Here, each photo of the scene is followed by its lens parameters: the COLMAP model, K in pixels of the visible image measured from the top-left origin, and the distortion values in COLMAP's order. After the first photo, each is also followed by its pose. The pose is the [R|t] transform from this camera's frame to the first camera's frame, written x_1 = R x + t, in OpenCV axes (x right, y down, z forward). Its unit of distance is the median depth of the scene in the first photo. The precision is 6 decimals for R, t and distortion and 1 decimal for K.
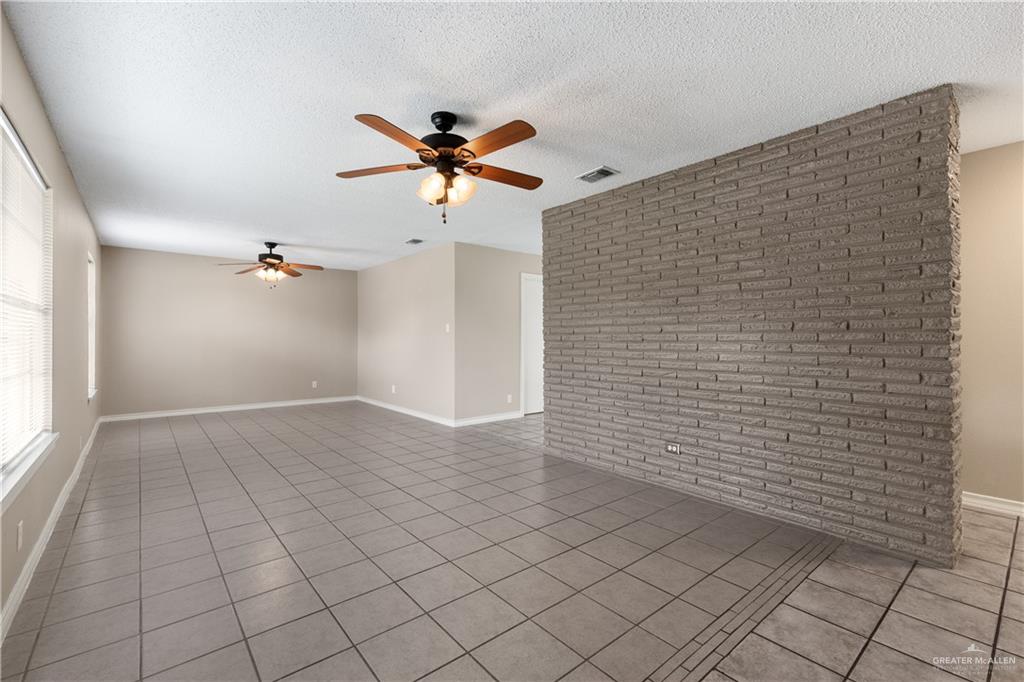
lens RADIAL K [[442.0, 0, 516.5], [0, 442.0, 348.8], [0, 0, 1]] dist [-0.001769, 0.000112]
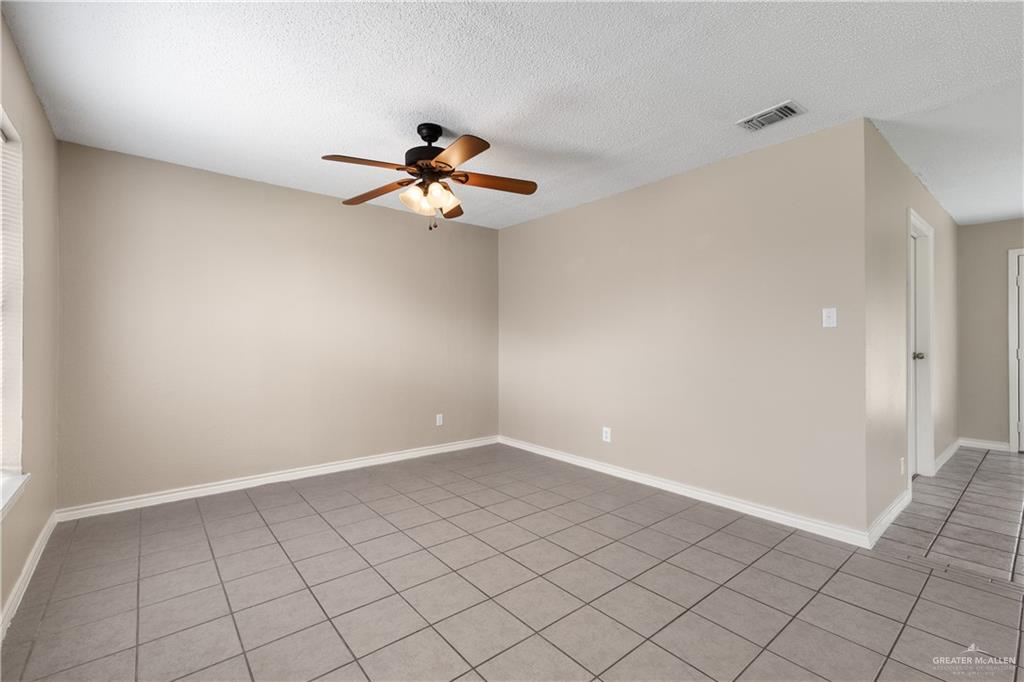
lens RADIAL K [[445.4, 0, 512.0], [0, 445.4, 341.0], [0, 0, 1]] dist [0.001688, 0.000013]
pose [[0.999862, 0.003161, -0.016303, -0.225289], [-0.003555, 0.999701, -0.024192, -0.005256], [0.016222, 0.024246, 0.999574, 0.263786]]
